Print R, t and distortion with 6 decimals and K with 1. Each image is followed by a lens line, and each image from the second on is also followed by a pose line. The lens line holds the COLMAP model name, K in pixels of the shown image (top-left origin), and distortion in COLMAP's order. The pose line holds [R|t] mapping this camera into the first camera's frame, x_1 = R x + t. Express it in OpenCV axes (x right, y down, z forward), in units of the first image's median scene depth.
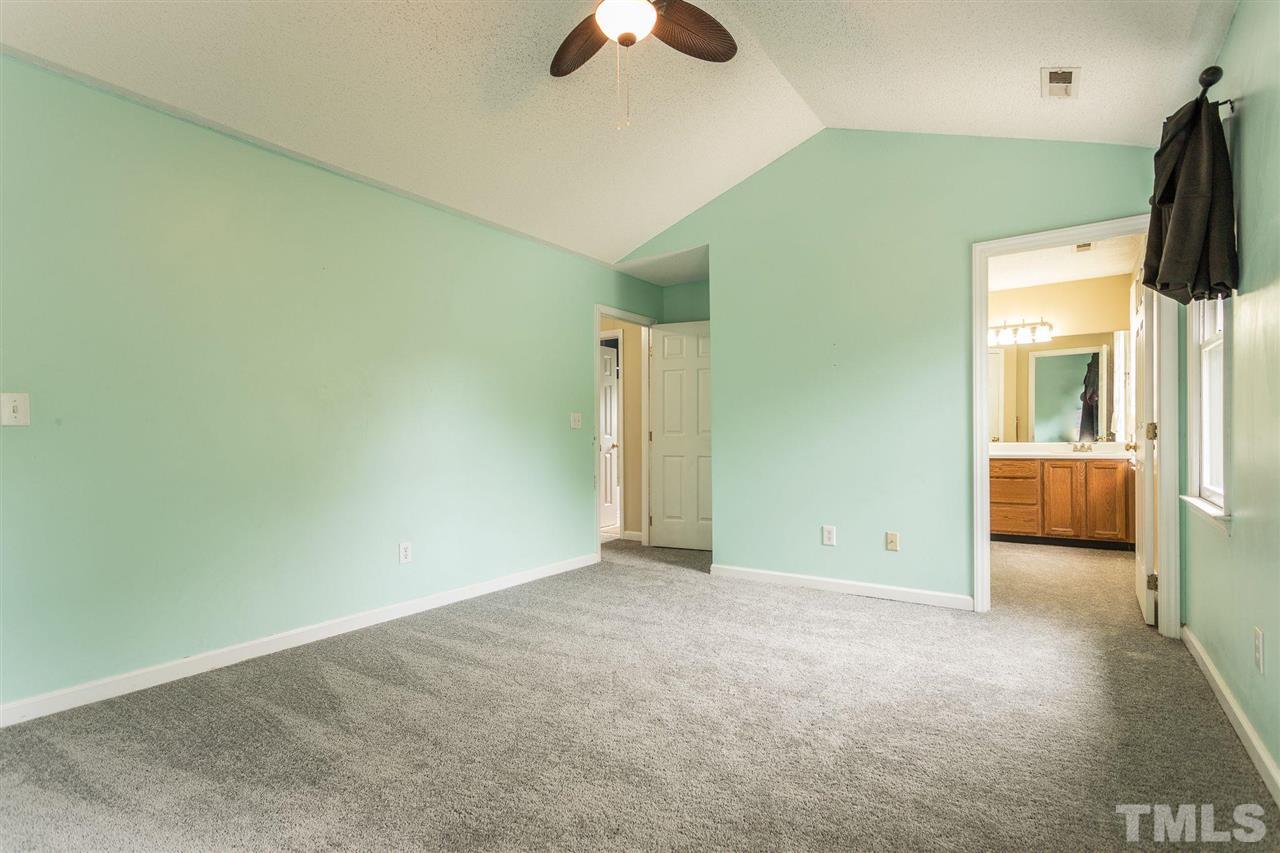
lens RADIAL K [[634.5, 0, 634.3], [0, 634.5, 427.8], [0, 0, 1]] dist [0.005998, -0.000368]
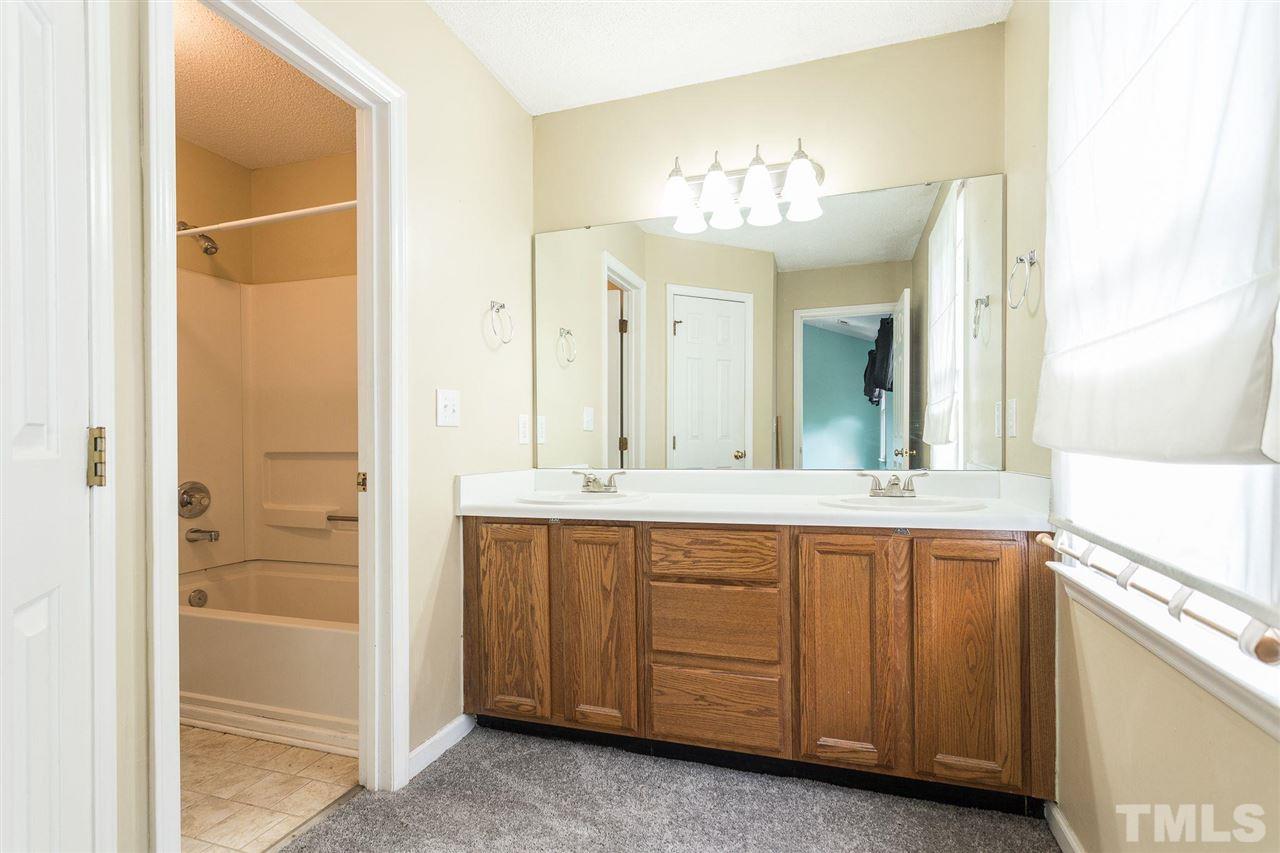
lens RADIAL K [[634.5, 0, 641.5], [0, 634.5, 435.7], [0, 0, 1]] dist [0.005998, -0.000368]
pose [[0.957901, 0.002136, 0.287091, 0.471533], [-0.001519, 0.999996, -0.002371, 0.002686], [-0.287095, 0.001836, 0.957900, 0.708164]]
